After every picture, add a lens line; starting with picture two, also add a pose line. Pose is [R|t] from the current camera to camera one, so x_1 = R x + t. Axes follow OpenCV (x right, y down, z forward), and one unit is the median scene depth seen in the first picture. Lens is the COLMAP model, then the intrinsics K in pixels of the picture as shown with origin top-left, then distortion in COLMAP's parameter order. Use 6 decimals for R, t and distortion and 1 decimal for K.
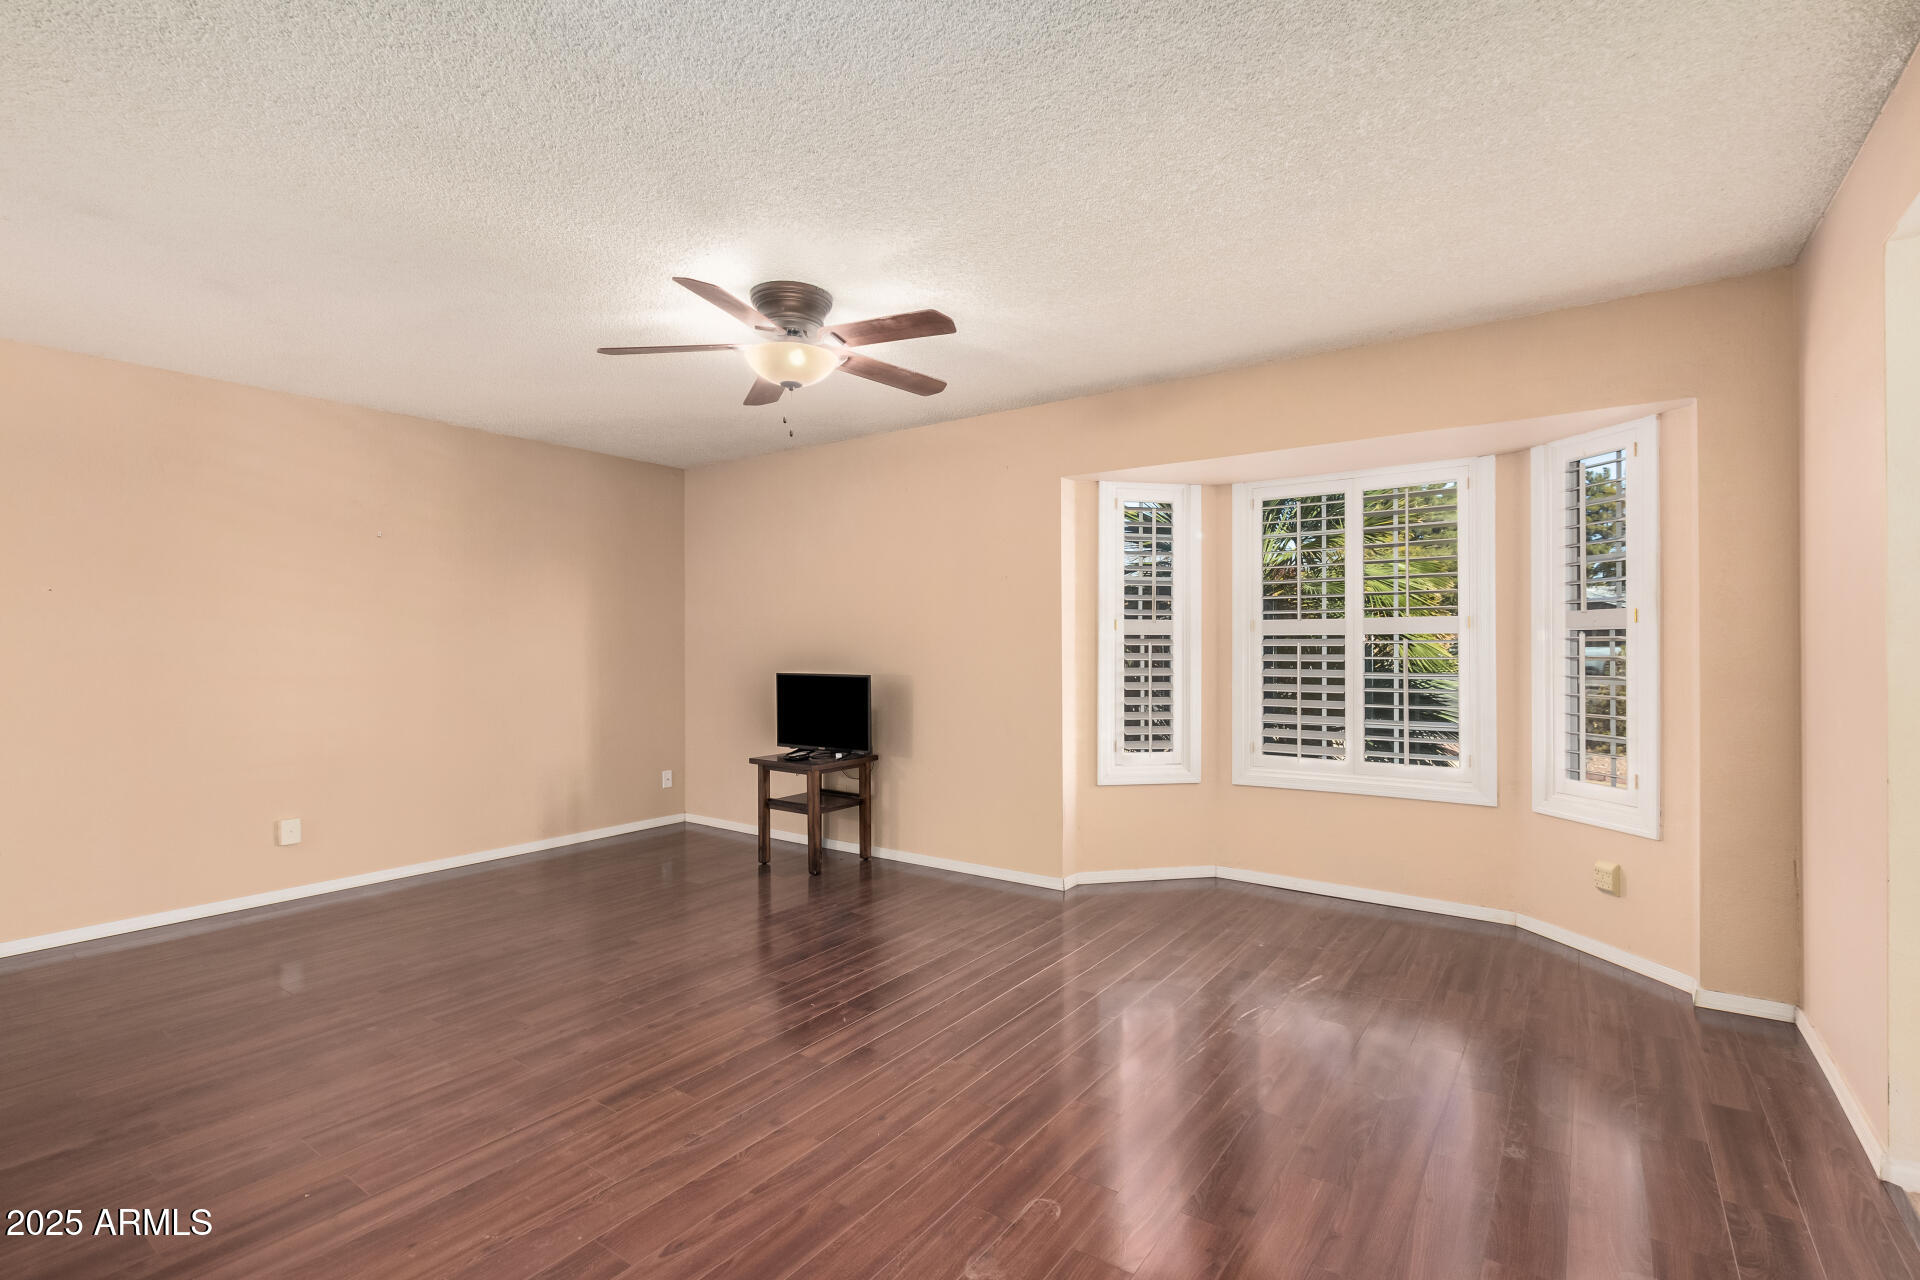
lens RADIAL K [[875.5, 0, 965.1], [0, 875.5, 643.3], [0, 0, 1]] dist [0.000911, 0.000036]
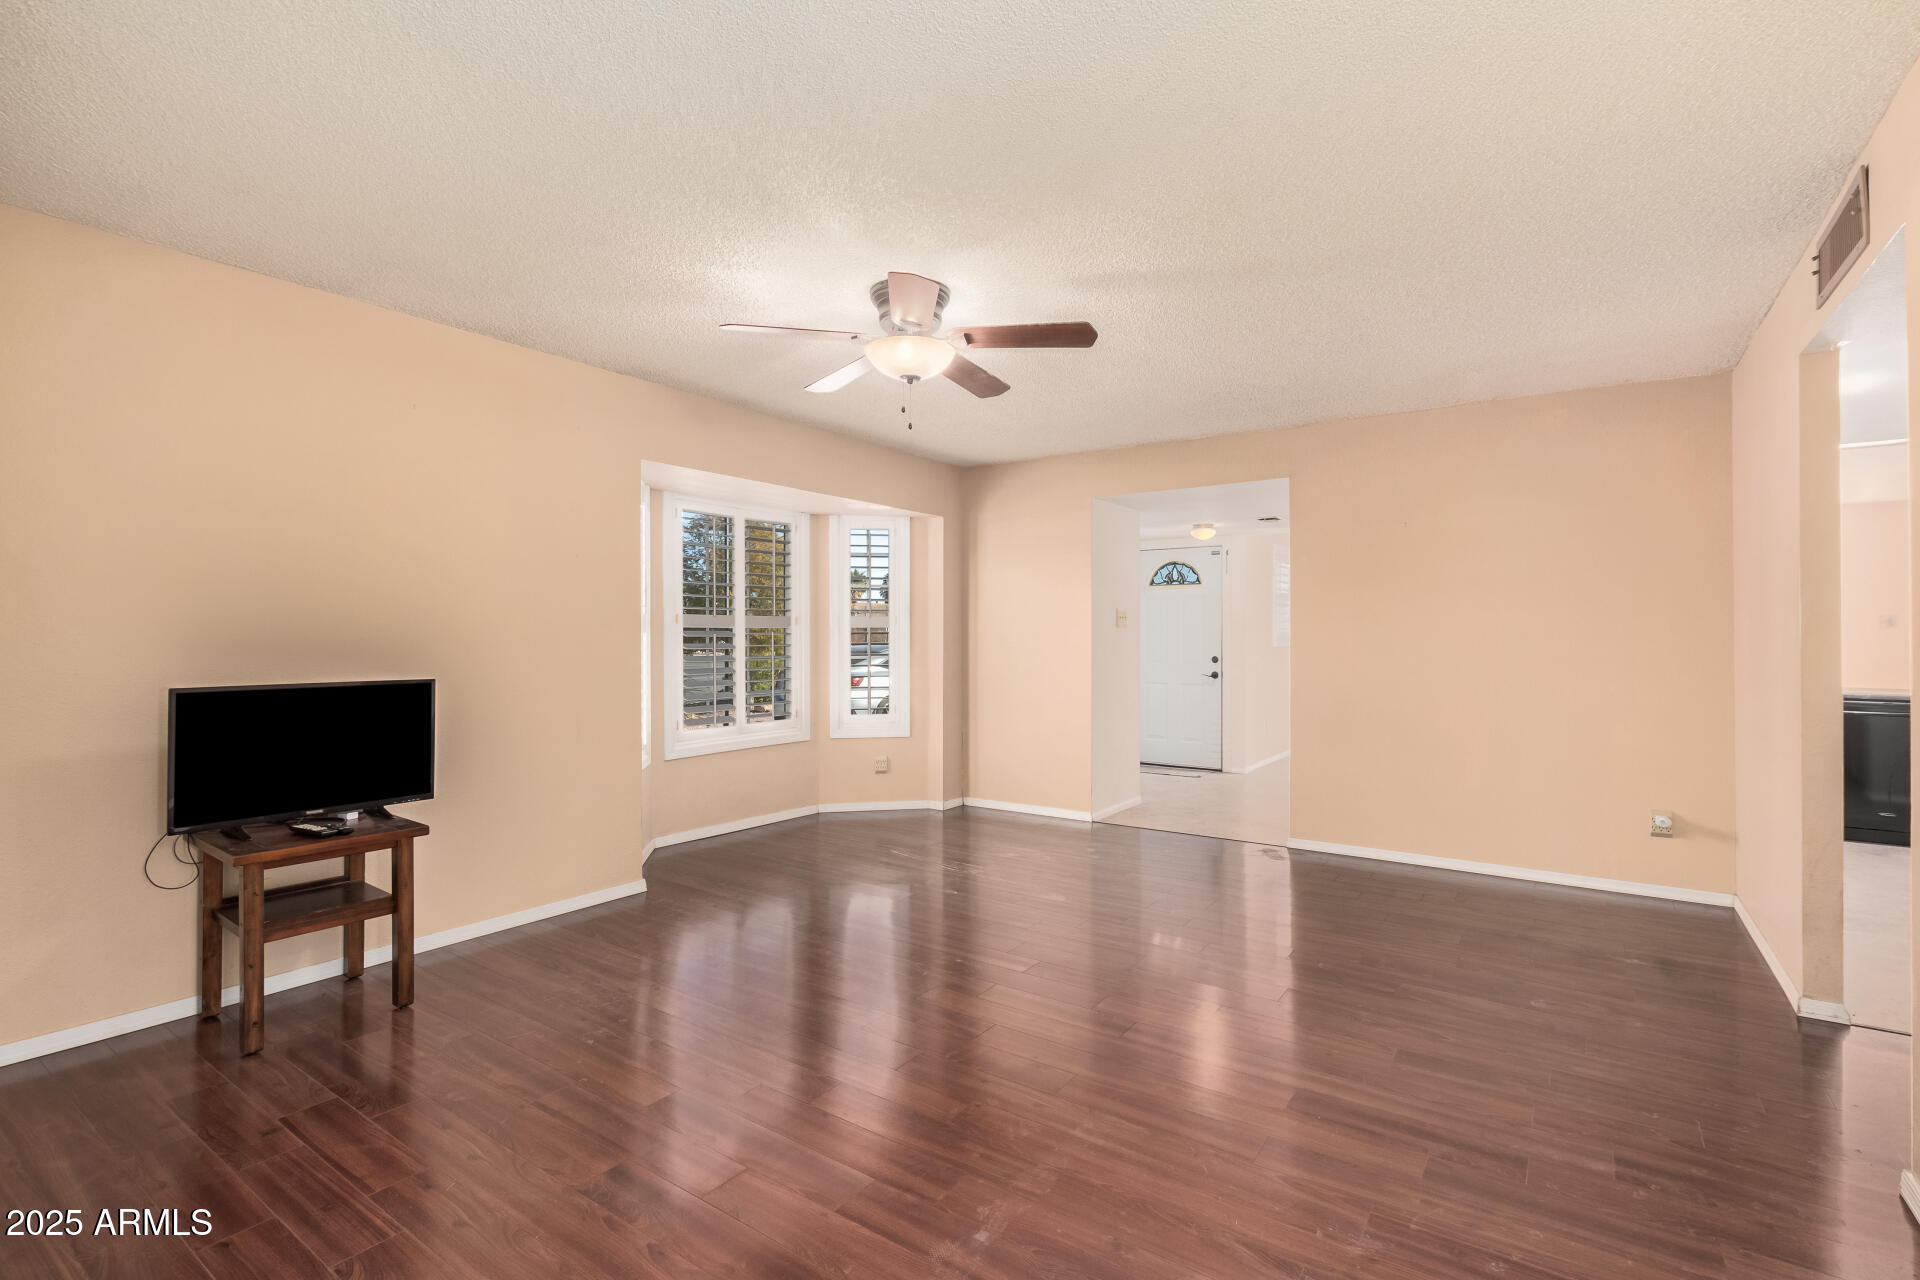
lens RADIAL K [[875.5, 0, 948.0], [0, 875.5, 635.7], [0, 0, 1]] dist [0.000911, 0.000036]
pose [[0.004095, 0.001042, 0.999991, -0.847735], [-0.008441, 0.999964, -0.001008, 0.000176], [-0.999956, -0.008437, 0.004104, 0.661120]]
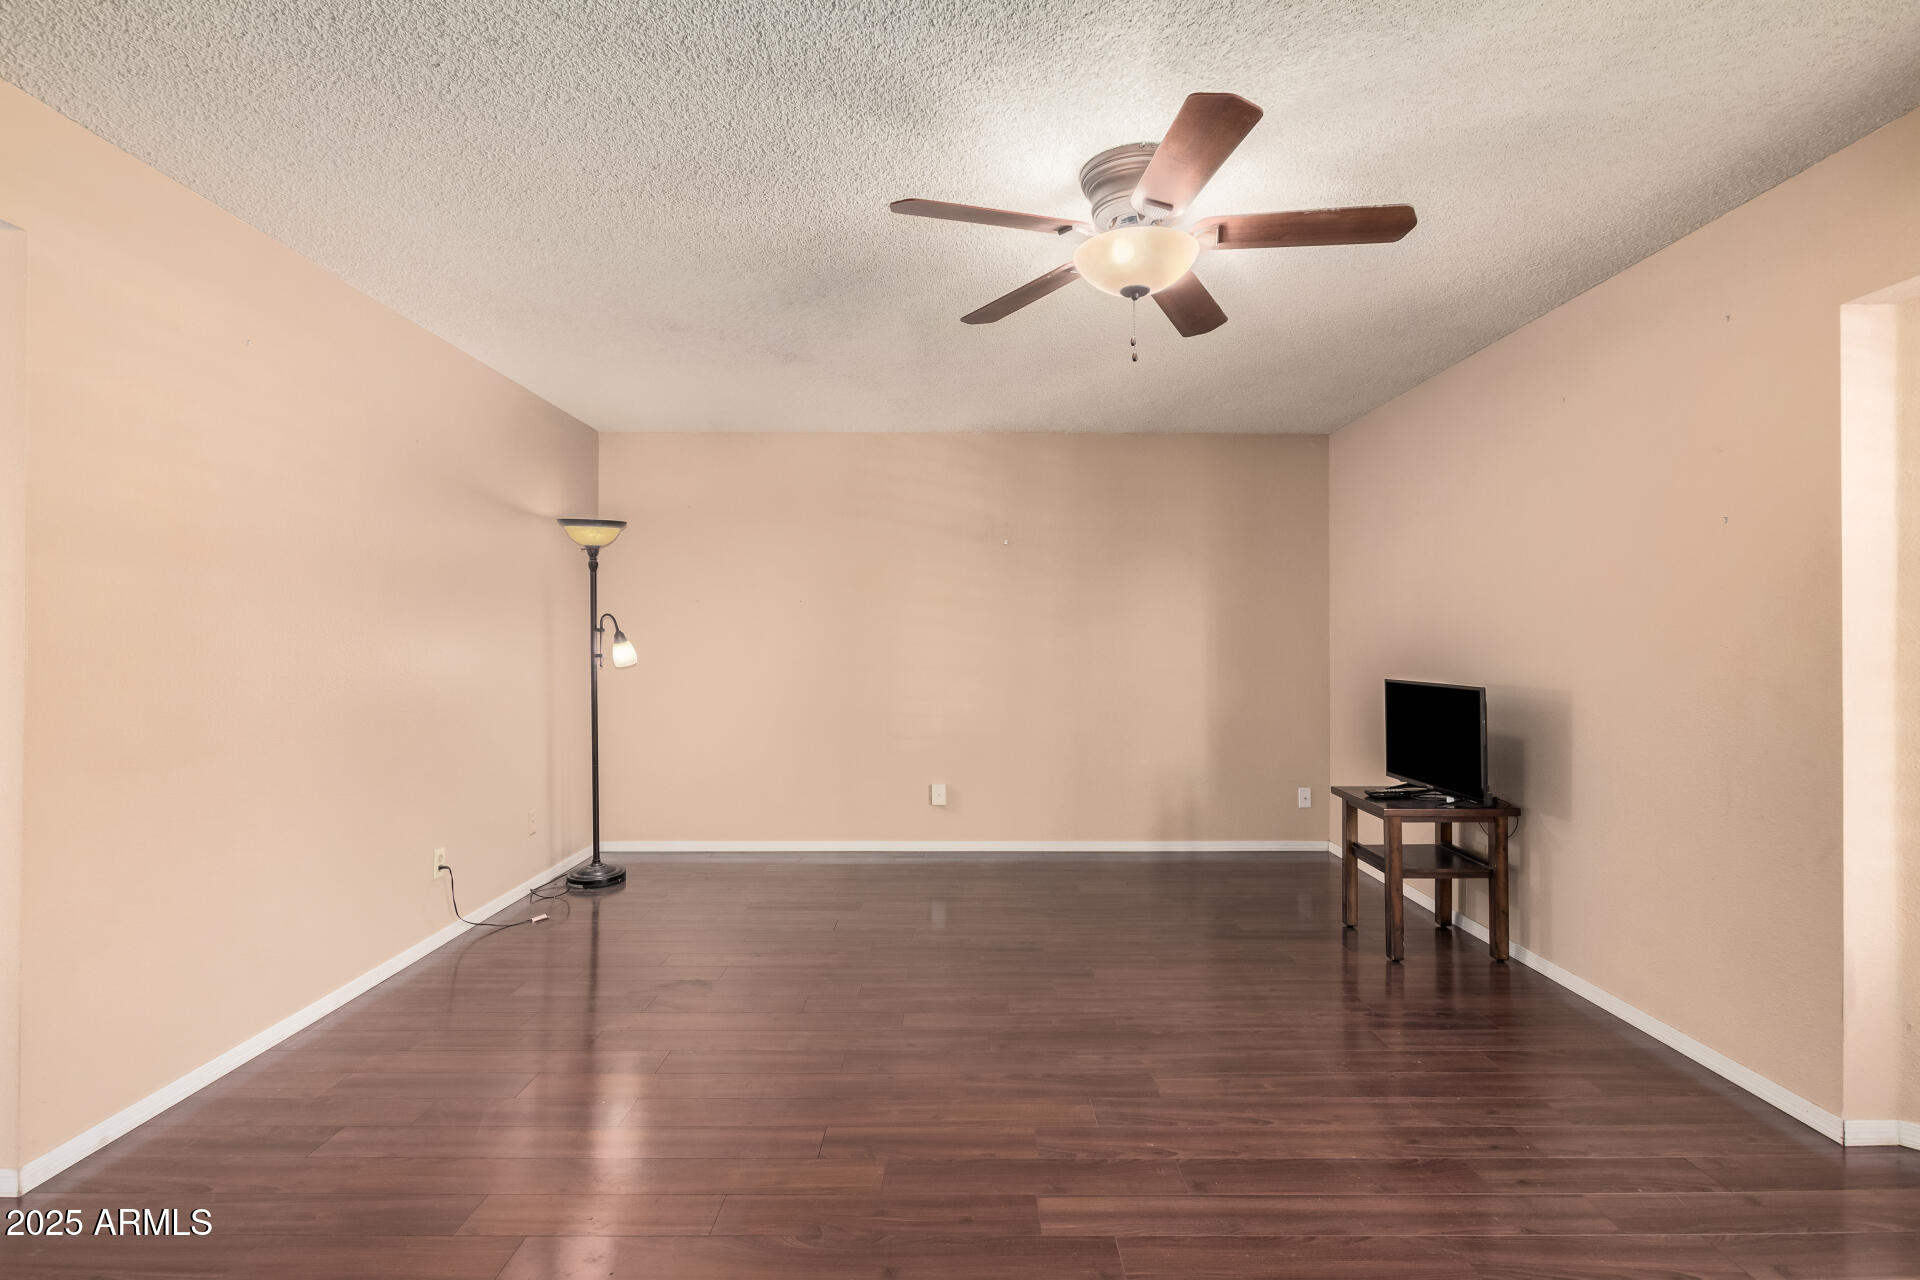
lens RADIAL K [[875.5, 0, 960.6], [0, 875.5, 636.7], [0, 0, 1]] dist [0.000911, 0.000036]
pose [[0.588438, -0.000232, -0.808542, 0.215840], [-0.004248, 0.999985, -0.003378, 0.001860], [0.808531, 0.005422, 0.588429, 0.306058]]
